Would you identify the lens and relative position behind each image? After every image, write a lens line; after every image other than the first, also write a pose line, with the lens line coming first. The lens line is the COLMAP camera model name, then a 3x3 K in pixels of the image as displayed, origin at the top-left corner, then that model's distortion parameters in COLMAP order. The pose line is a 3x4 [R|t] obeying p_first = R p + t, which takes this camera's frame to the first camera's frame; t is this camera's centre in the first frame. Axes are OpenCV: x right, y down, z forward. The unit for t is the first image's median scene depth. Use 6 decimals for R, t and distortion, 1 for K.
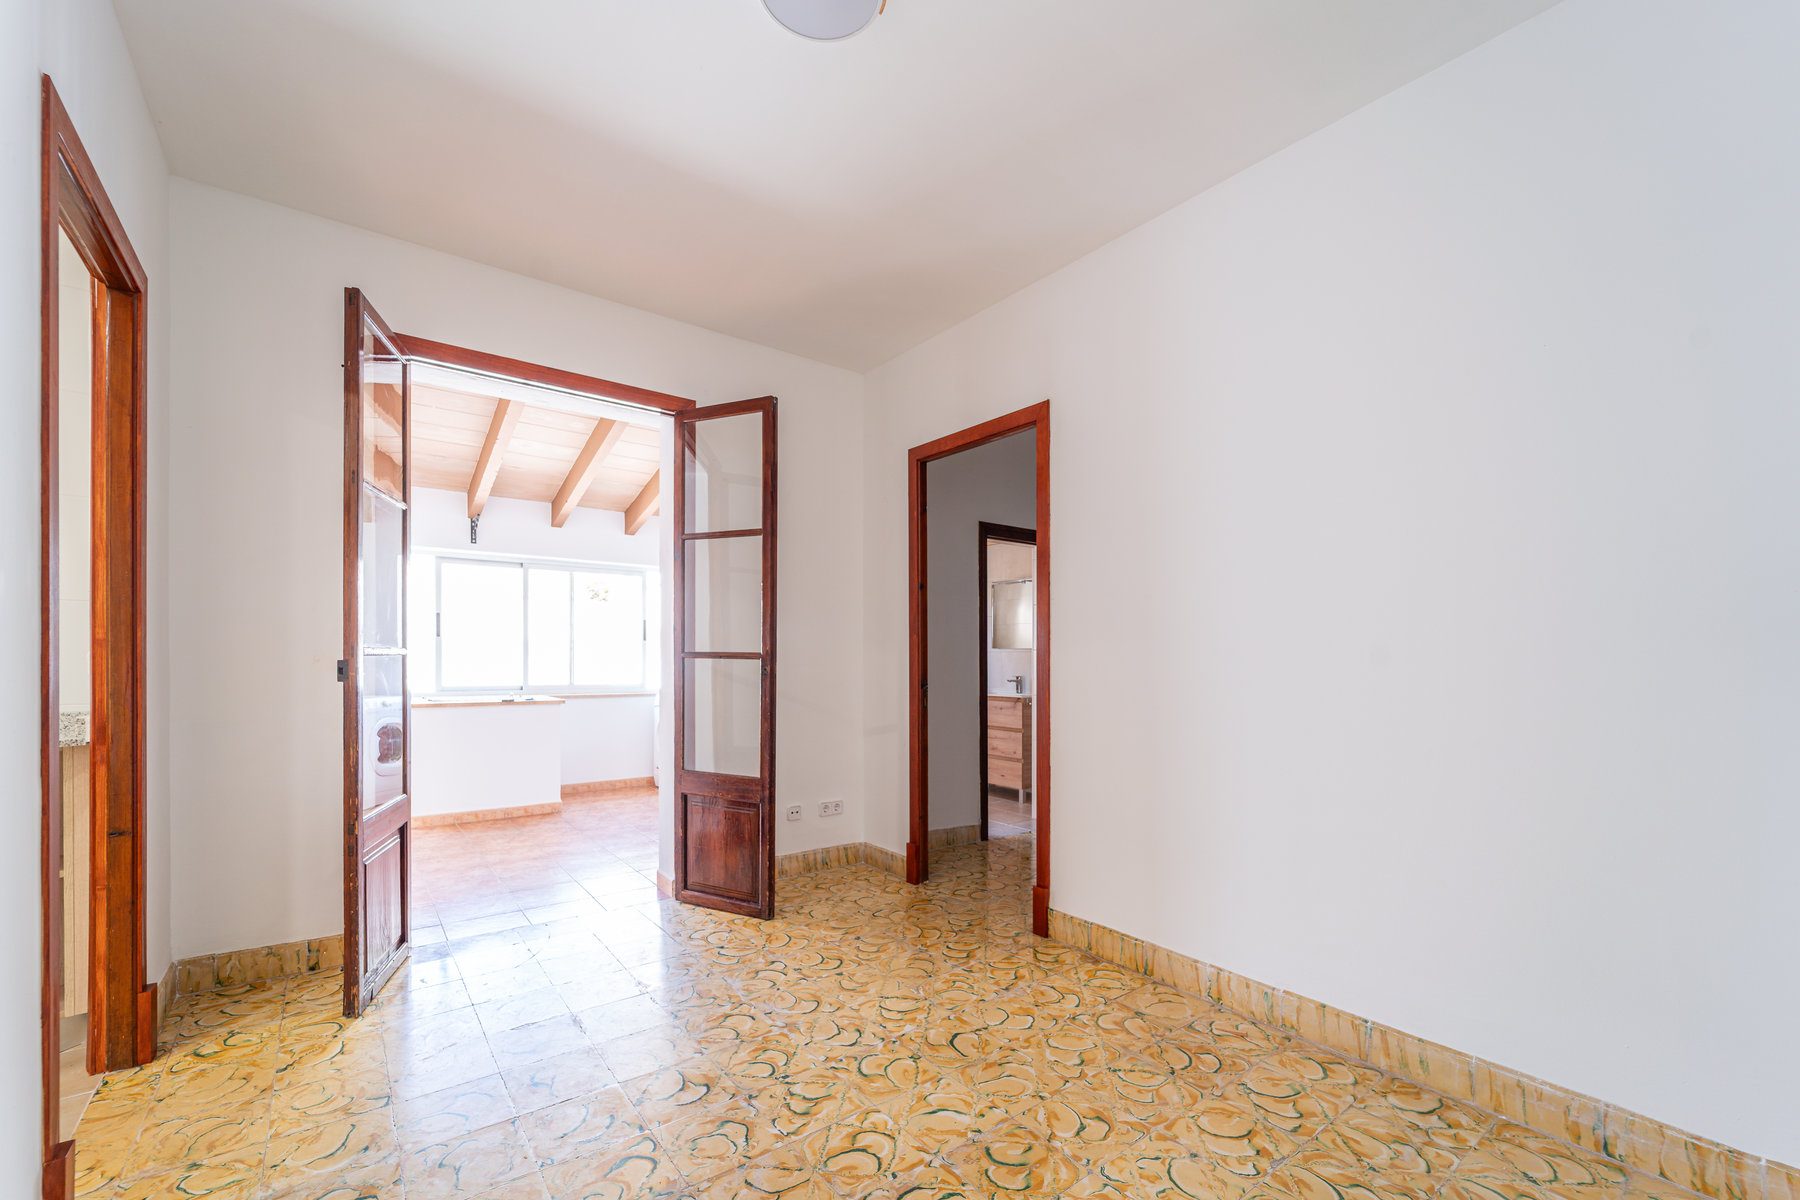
lens RADIAL K [[733.6, 0, 903.6], [0, 733.6, 653.7], [0, 0, 1]] dist [0.000314, -0.000186]
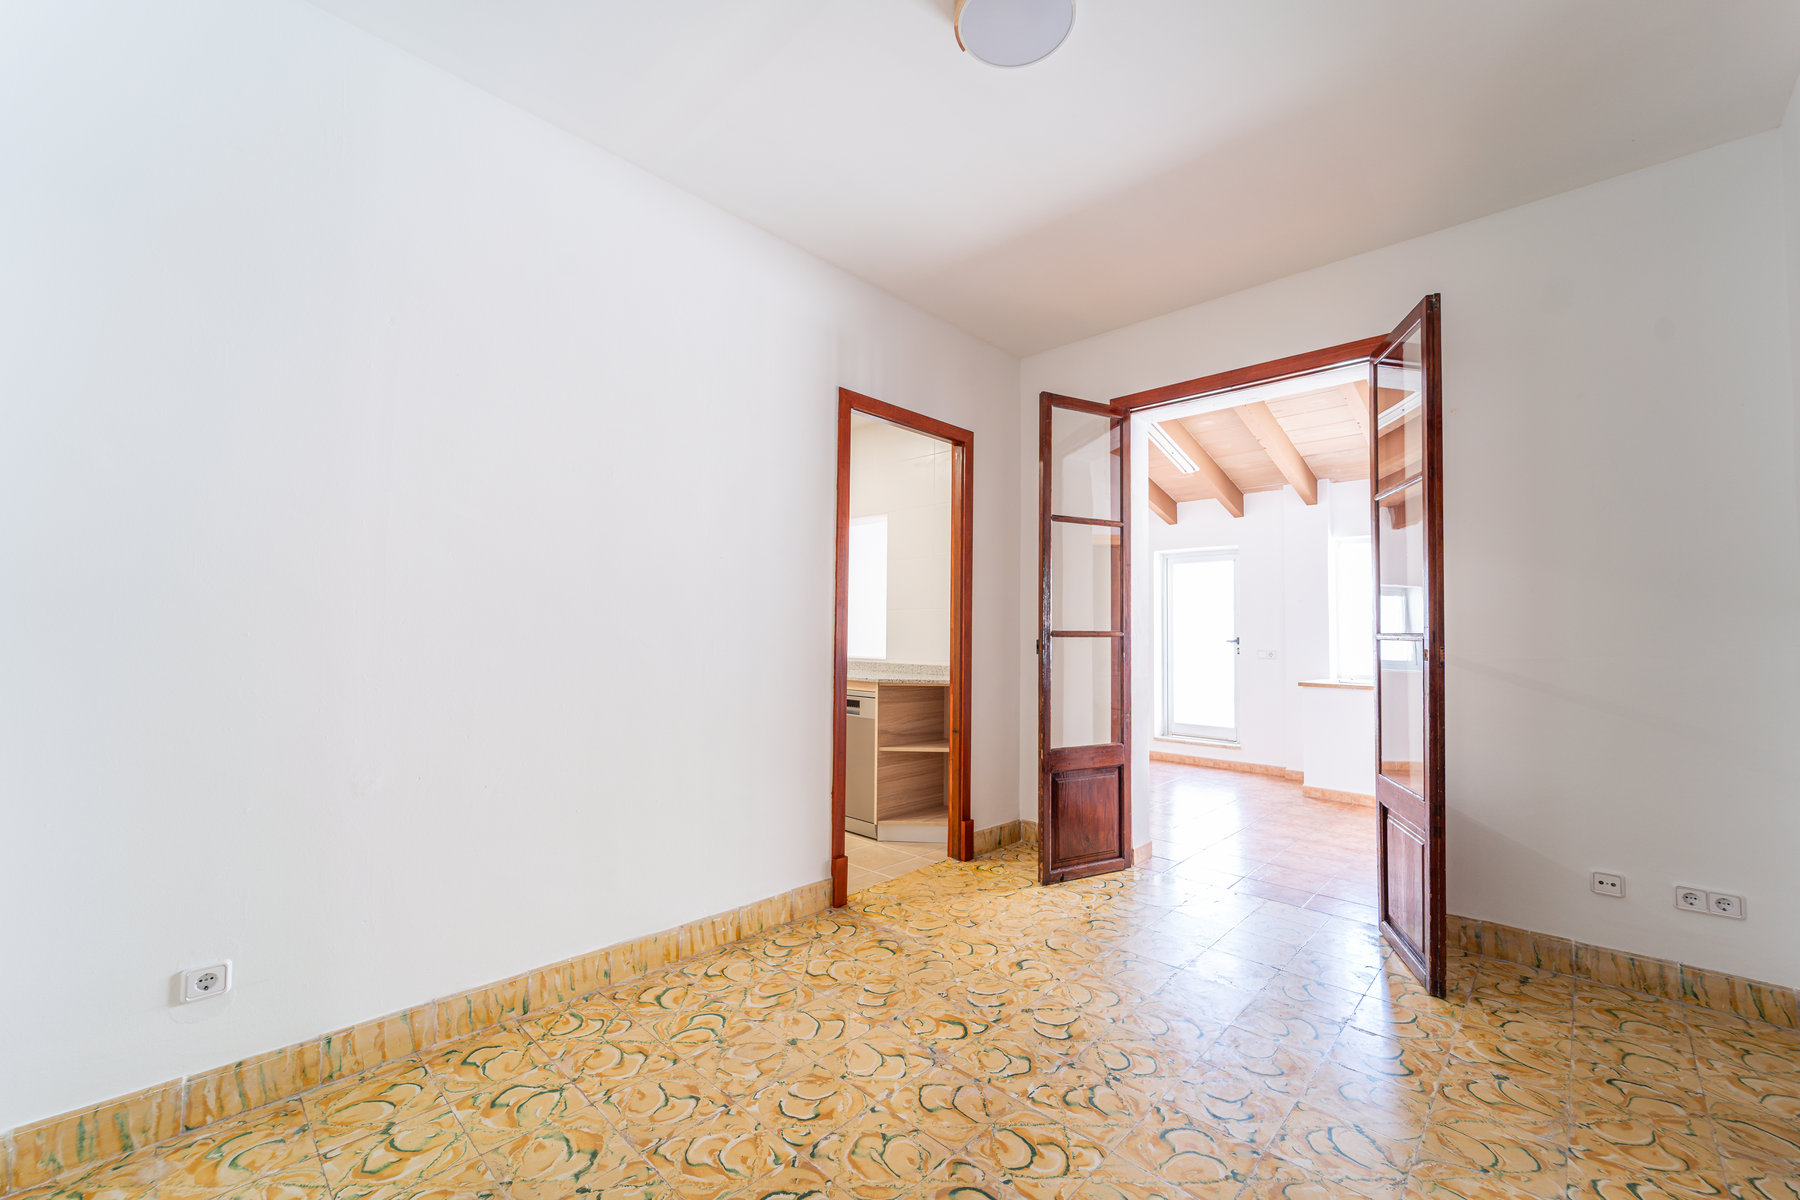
lens RADIAL K [[715.8, 0, 900.0], [0, 715.8, 600.0], [0, 0, 1]] dist [-0.000020, -0.000396]
pose [[0.161615, -0.052045, -0.985481, 0.659025], [-0.001256, 0.998597, -0.052944, 0.008065], [0.986853, 0.009794, 0.161323, 0.510153]]
